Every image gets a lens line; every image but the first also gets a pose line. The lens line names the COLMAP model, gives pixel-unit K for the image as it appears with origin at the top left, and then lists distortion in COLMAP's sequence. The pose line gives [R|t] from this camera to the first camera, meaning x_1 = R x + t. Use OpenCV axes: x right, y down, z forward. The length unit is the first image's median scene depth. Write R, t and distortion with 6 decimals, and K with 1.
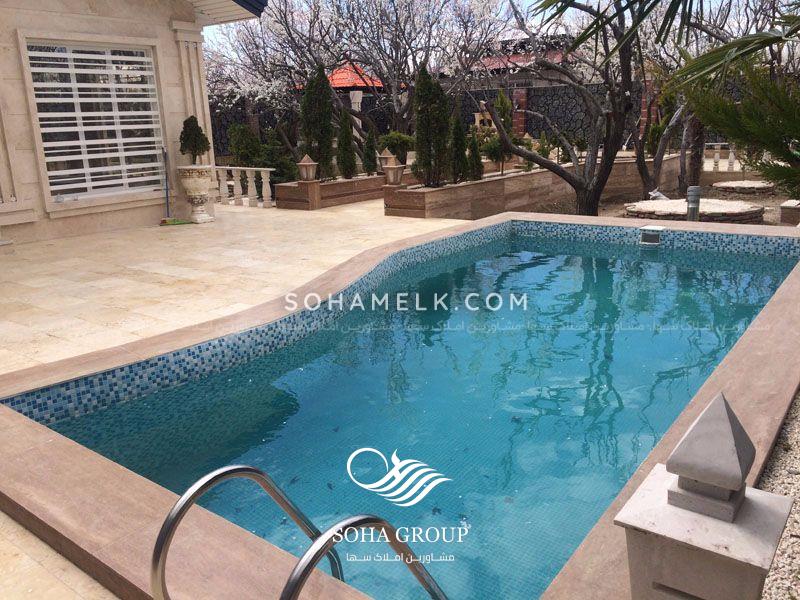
lens RADIAL K [[670.9, 0, 392.9], [0, 670.9, 294.3], [0, 0, 1]] dist [0.072244, -0.095520]
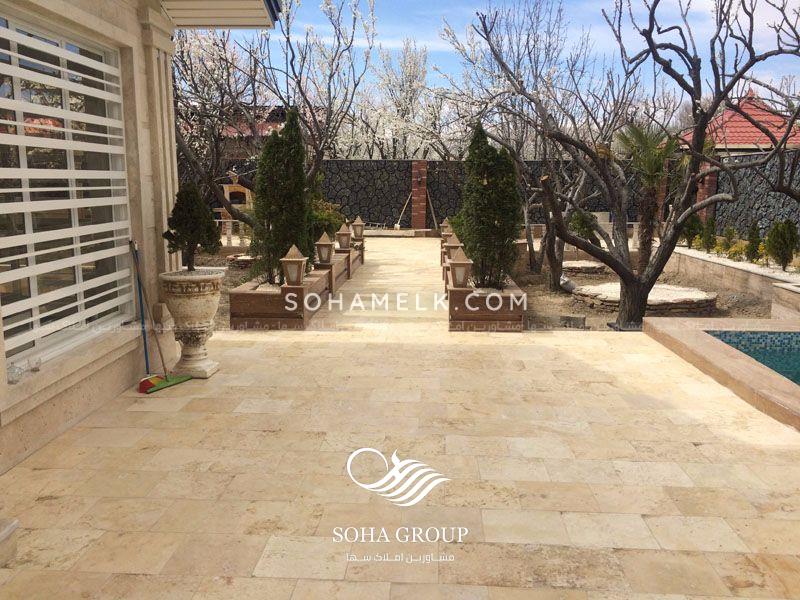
lens RADIAL K [[670.9, 0, 400.3], [0, 670.9, 292.8], [0, 0, 1]] dist [0.072244, -0.095520]
pose [[0.810420, -0.056328, 0.583135, -0.508421], [0.115888, 0.991112, -0.065320, -0.131231], [-0.574273, 0.120515, 0.809745, 0.511112]]
